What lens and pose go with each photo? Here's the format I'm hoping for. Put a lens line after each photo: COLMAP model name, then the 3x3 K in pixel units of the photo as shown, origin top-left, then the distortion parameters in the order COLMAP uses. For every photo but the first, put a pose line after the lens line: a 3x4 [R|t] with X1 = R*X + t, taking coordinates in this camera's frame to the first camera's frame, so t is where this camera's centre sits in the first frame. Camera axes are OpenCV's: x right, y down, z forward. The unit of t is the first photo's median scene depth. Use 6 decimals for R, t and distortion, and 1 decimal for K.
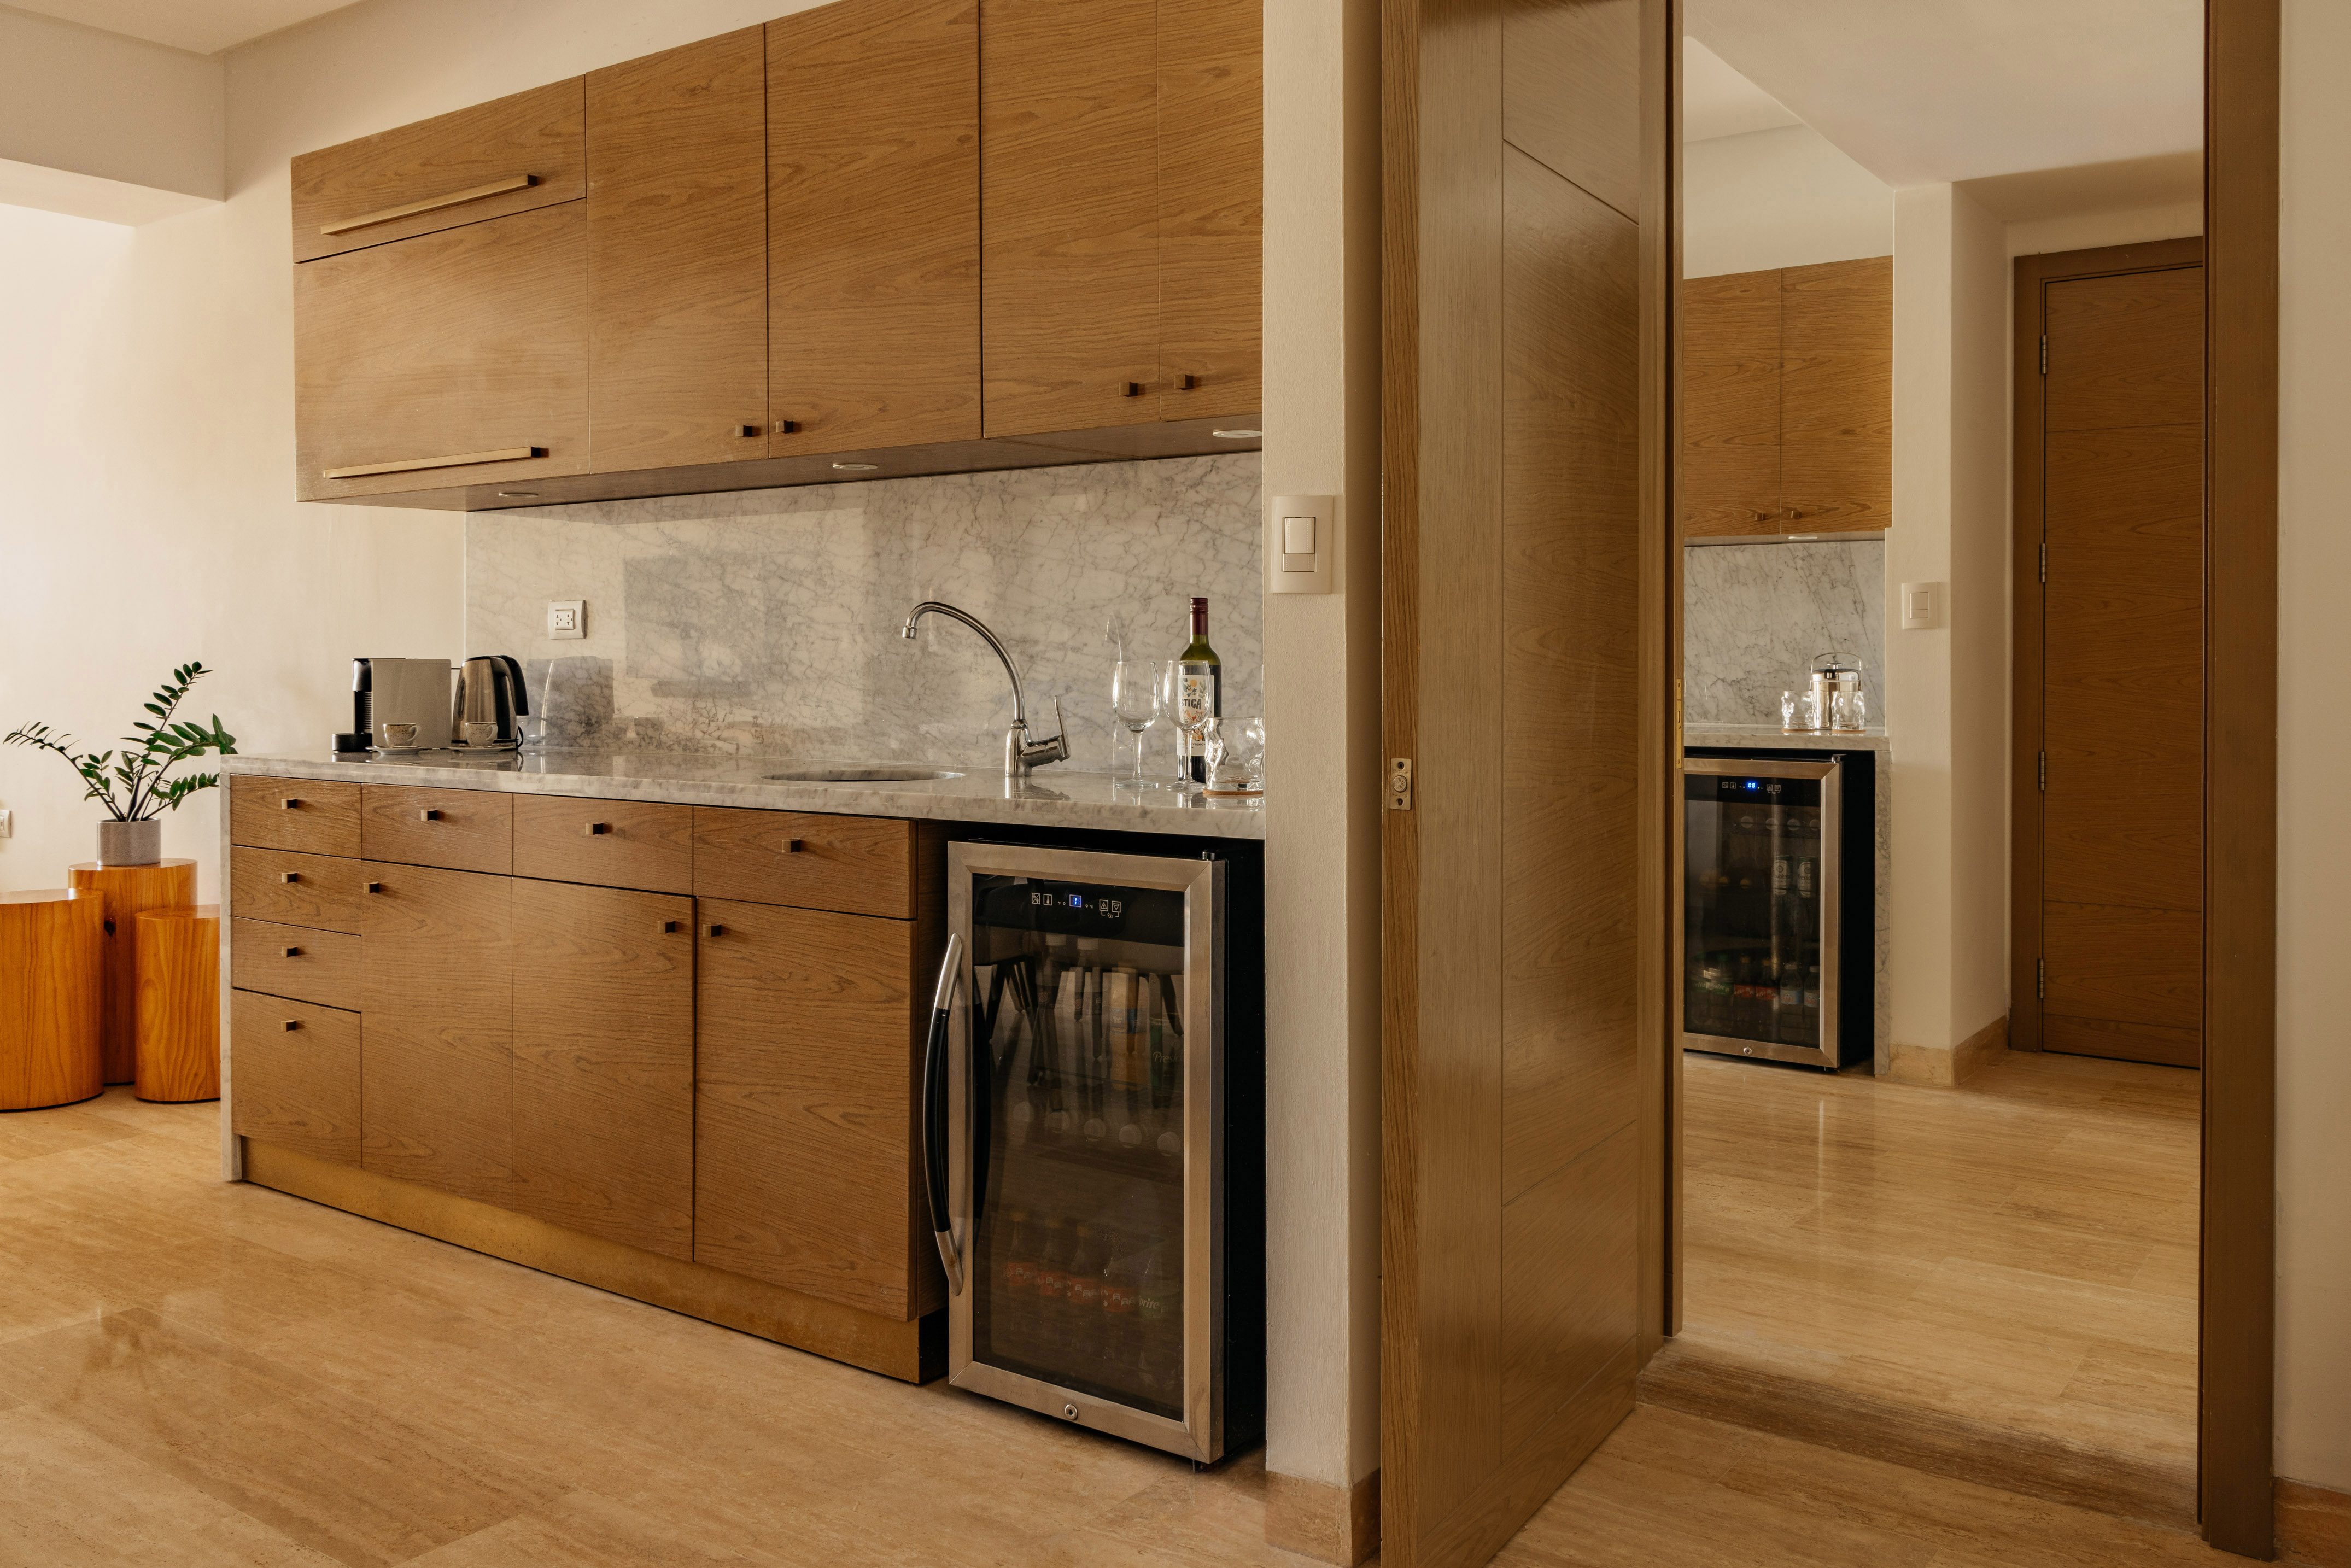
lens RADIAL K [[1884.6, 0, 1174.3], [0, 1884.6, 680.0], [0, 0, 1]] dist [-0.005801, -0.002119]
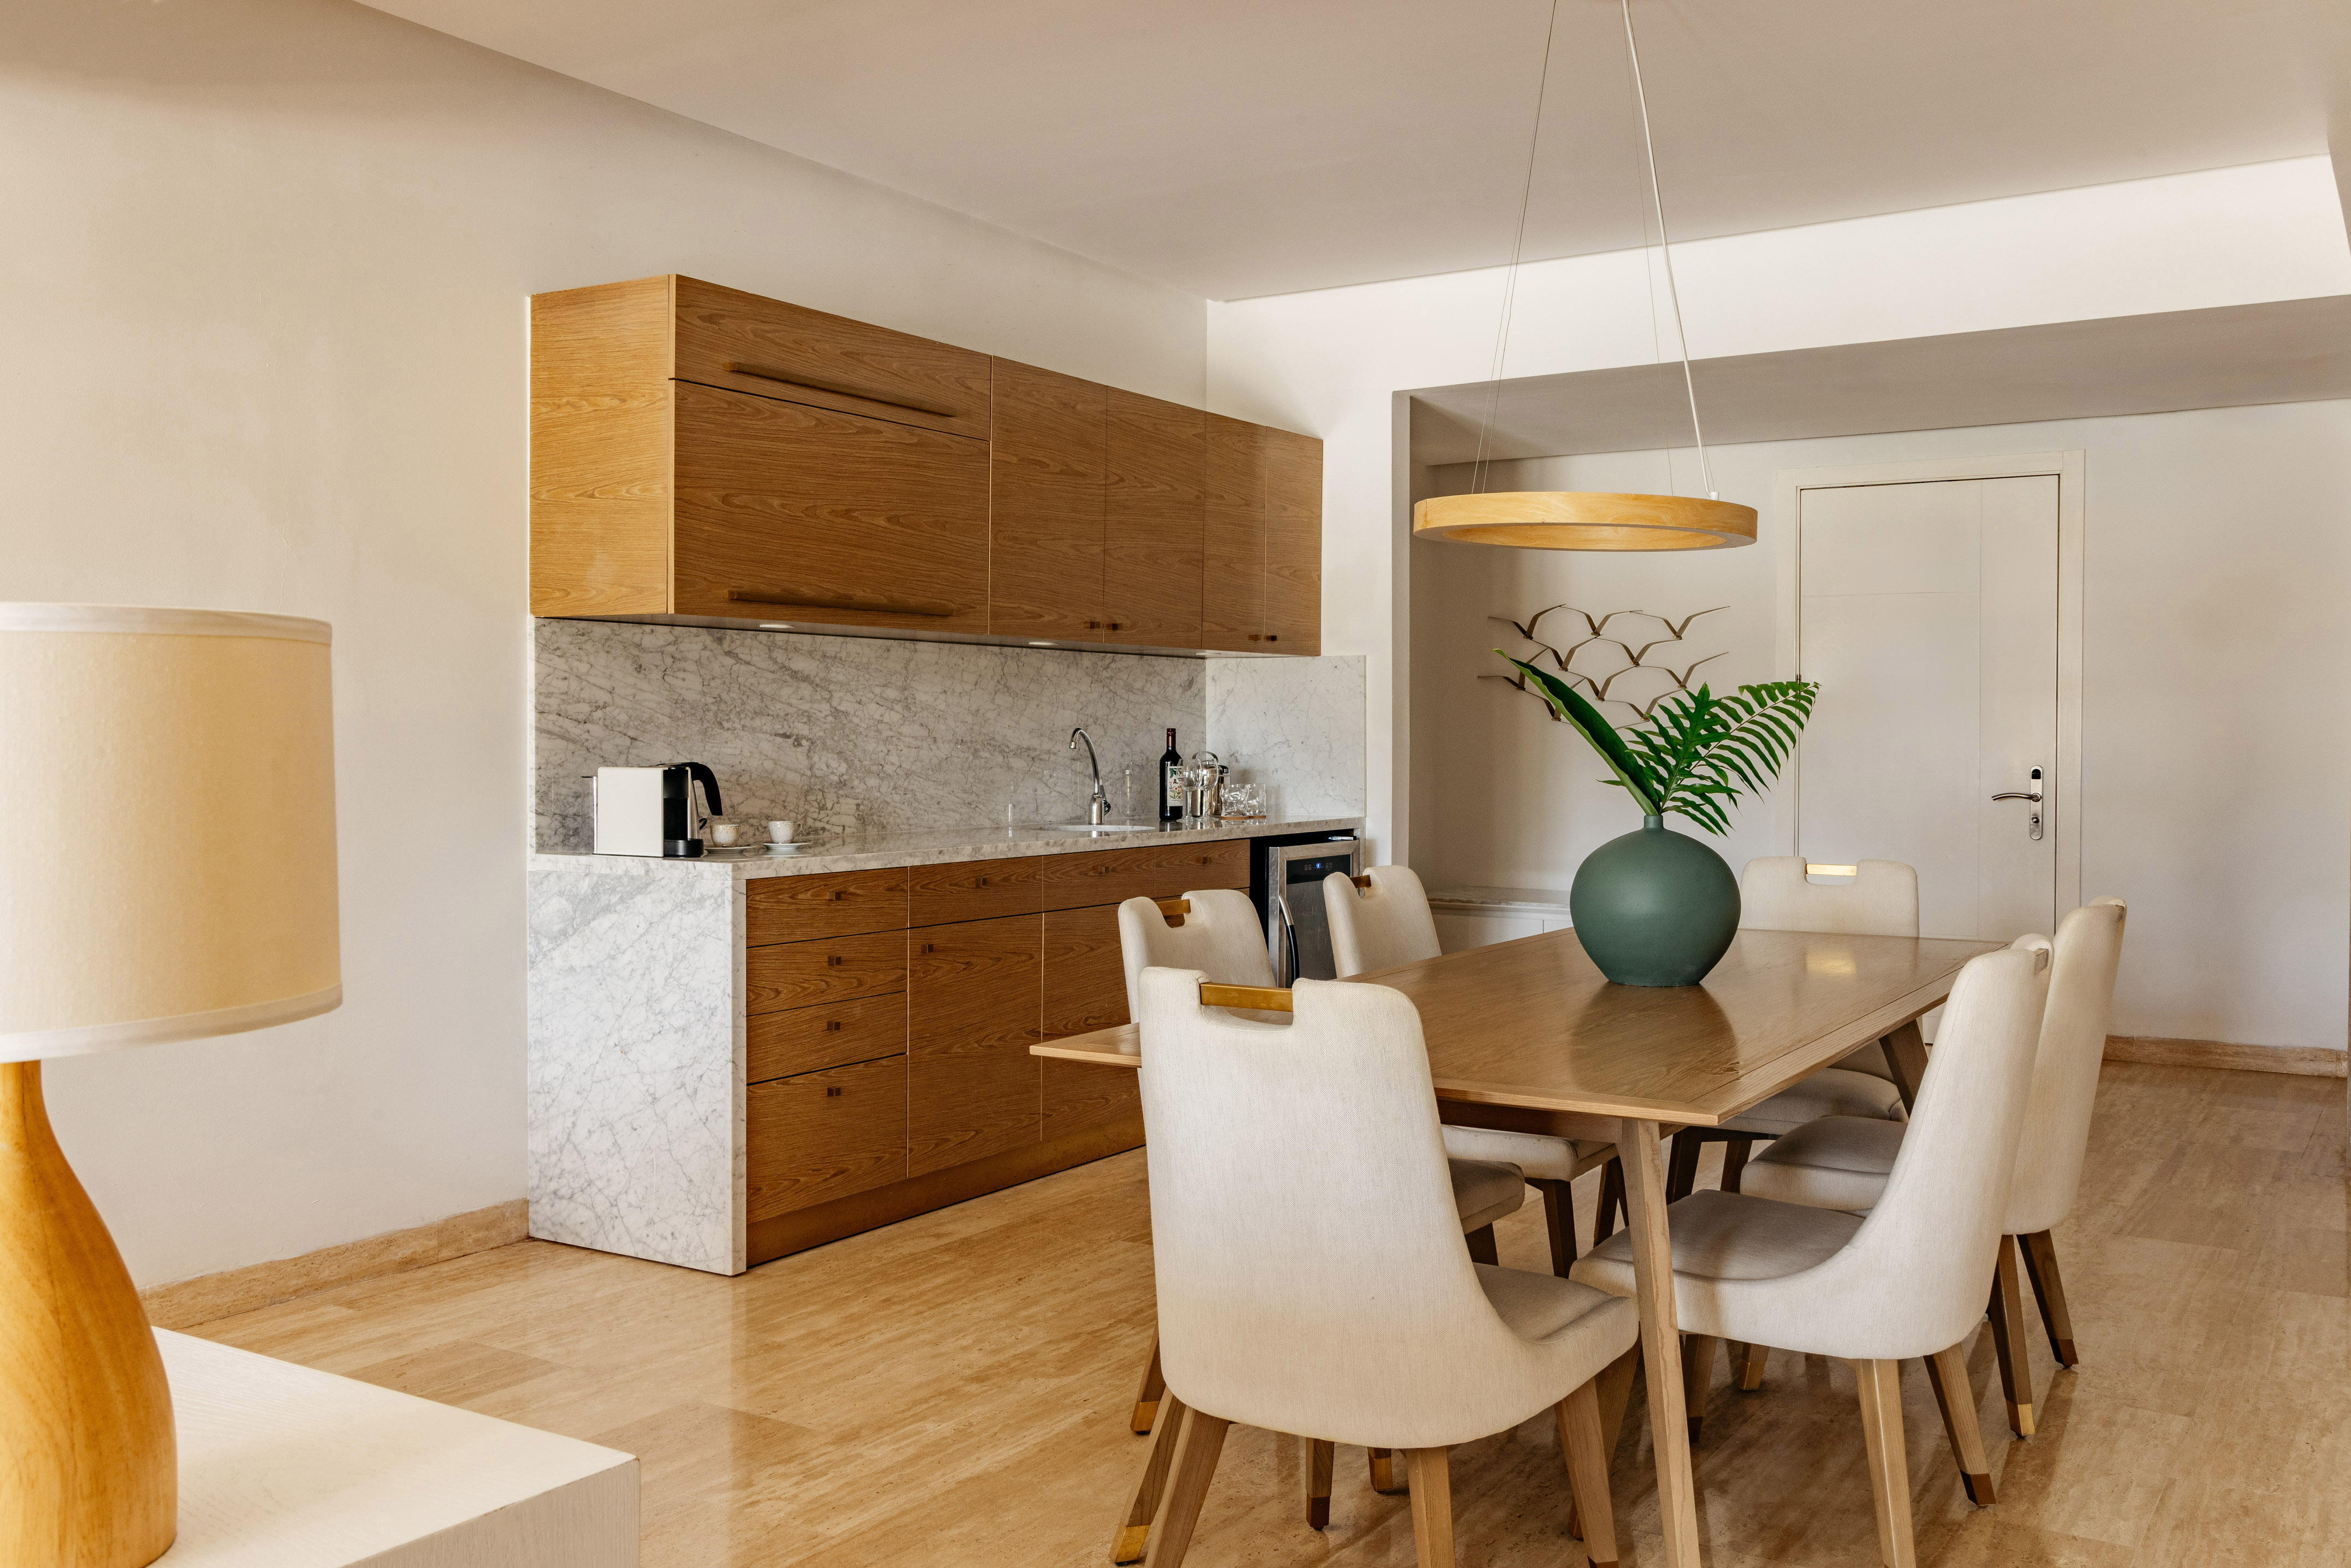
lens RADIAL K [[1669.6, 0, 1175.6], [0, 1669.6, 752.2], [0, 0, 1]] dist [0.000465, -0.000036]
pose [[0.034368, -0.012835, 0.999327, -1.675333], [0.004779, 0.999908, 0.012678, -0.038251], [-0.999398, 0.004340, 0.034426, 0.859524]]
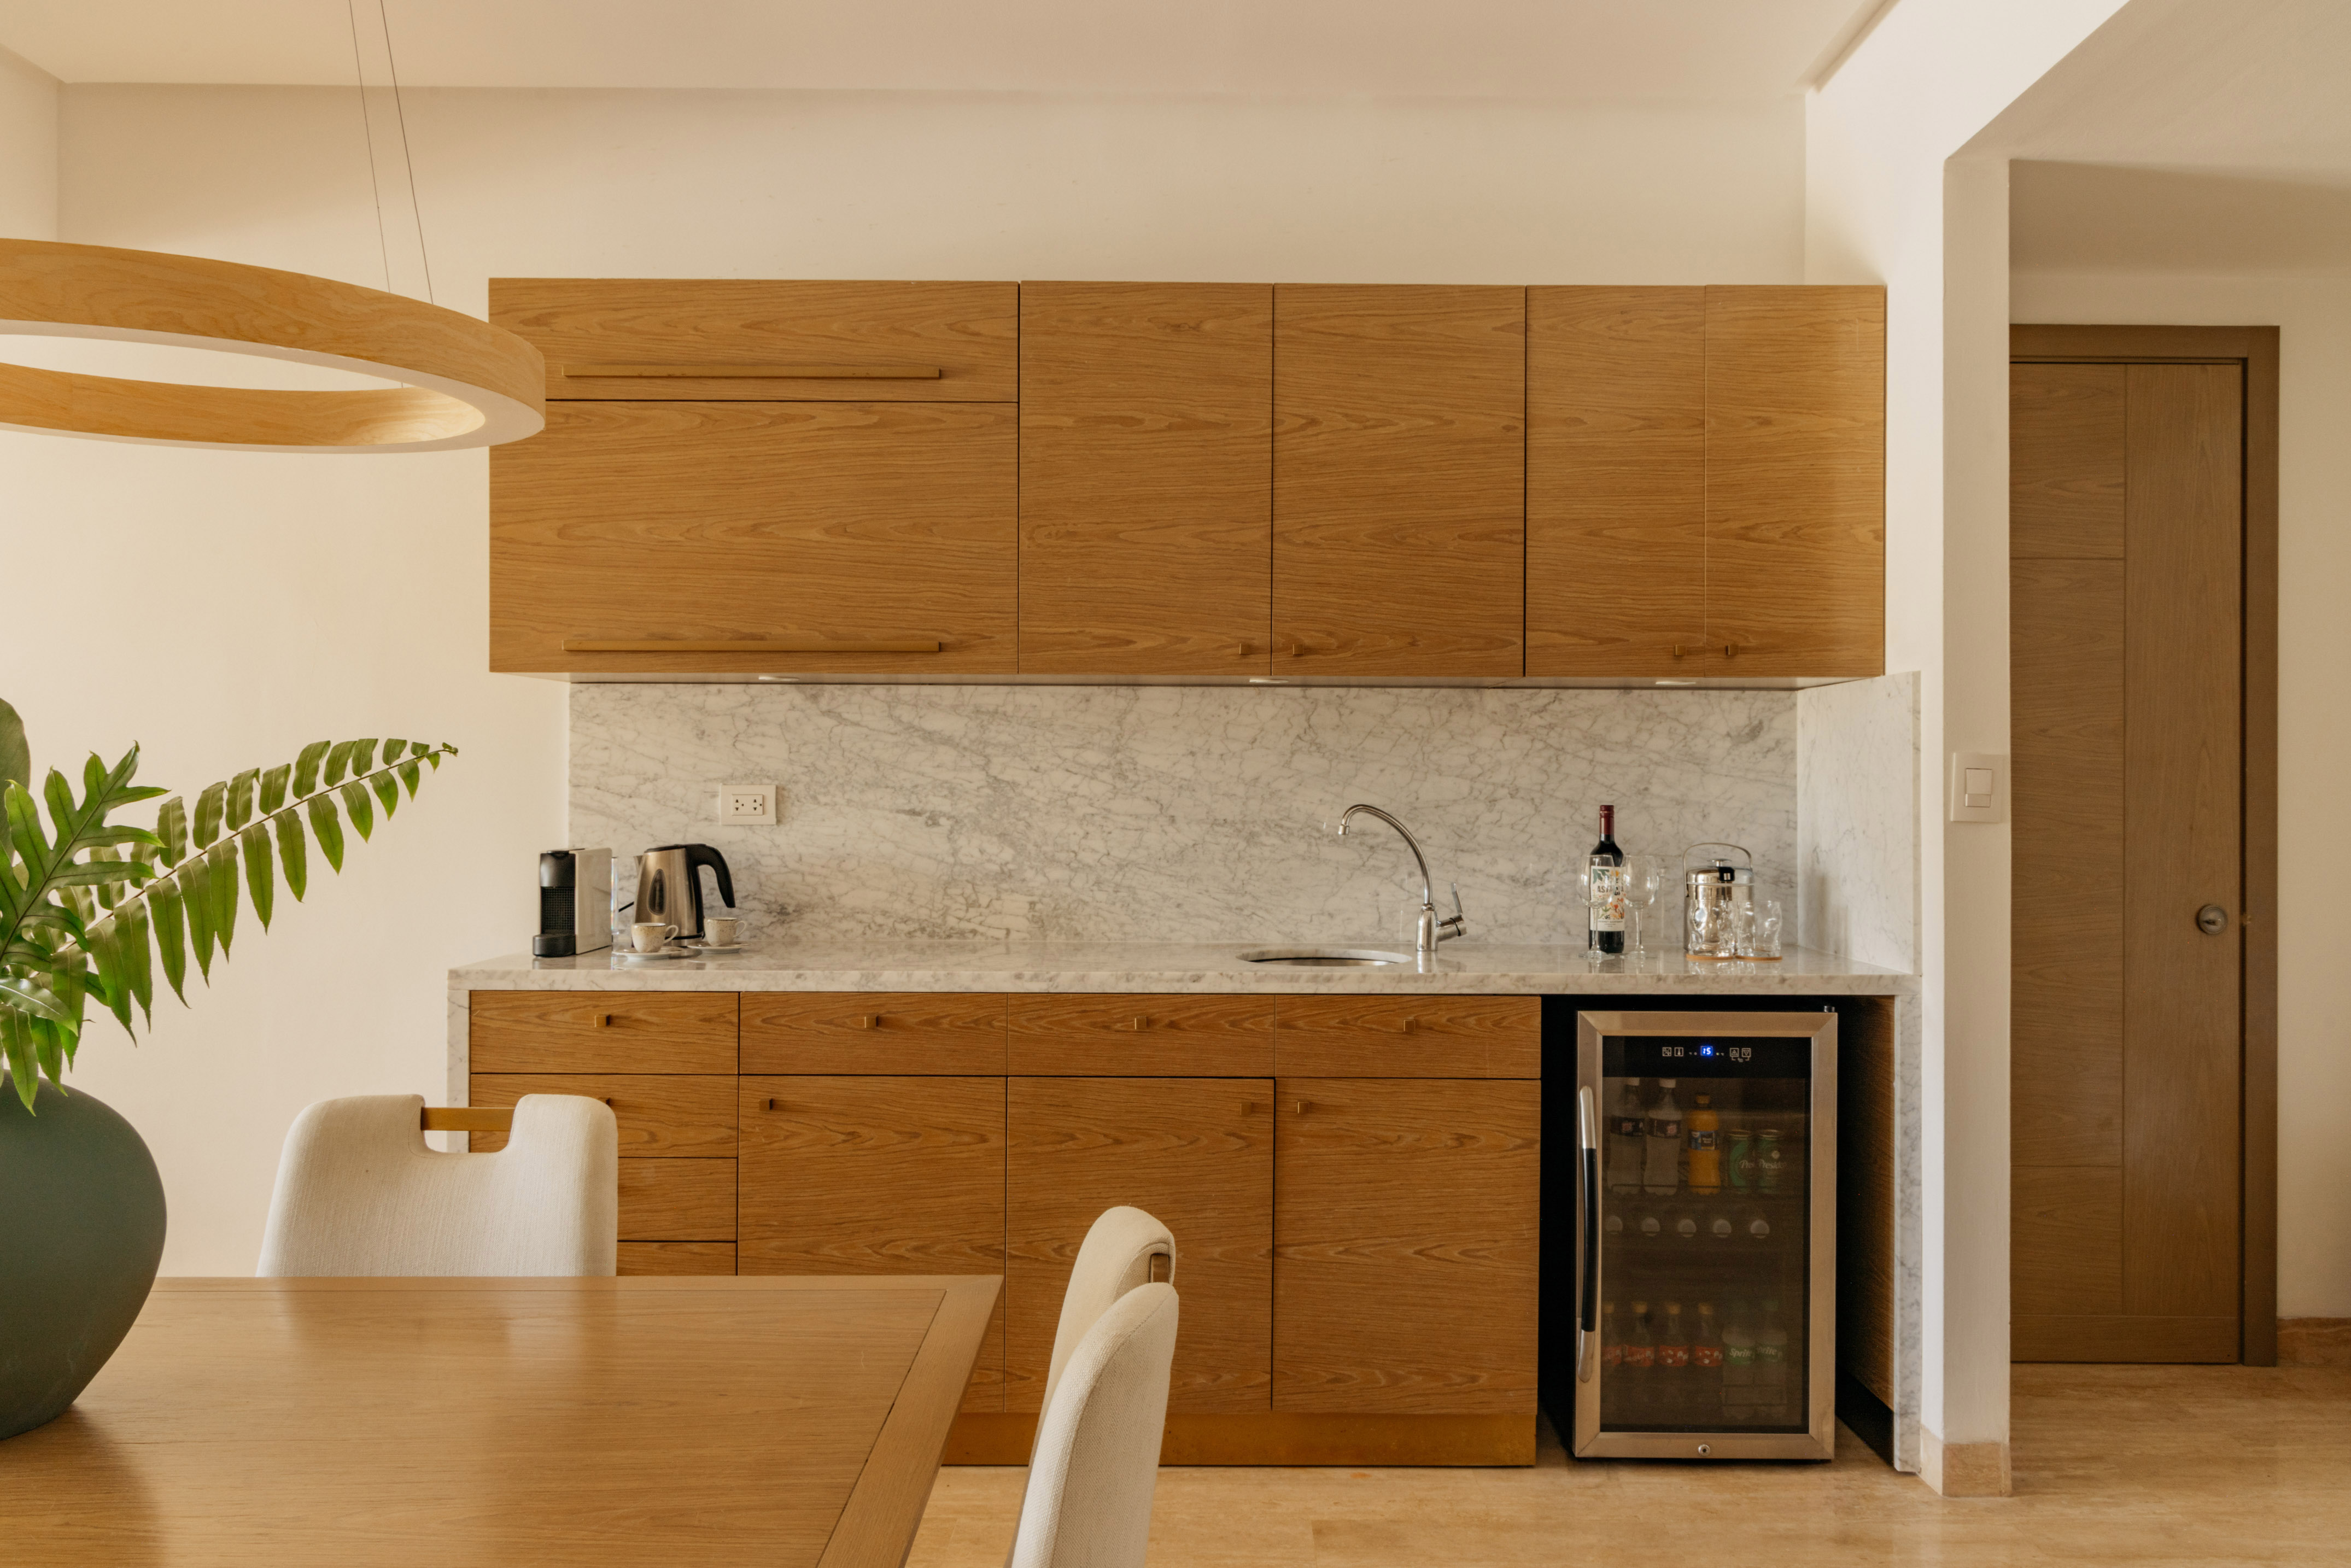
lens RADIAL K [[1689.6, 0, 1175.5], [0, 1689.6, 784.0], [0, 0, 1]] dist [-0.000324, 0.001135]
pose [[0.808546, 0.003454, 0.588422, -0.838571], [0.000716, 0.999976, -0.006853, -0.046964], [-0.588432, 0.005963, 0.808525, 0.228019]]
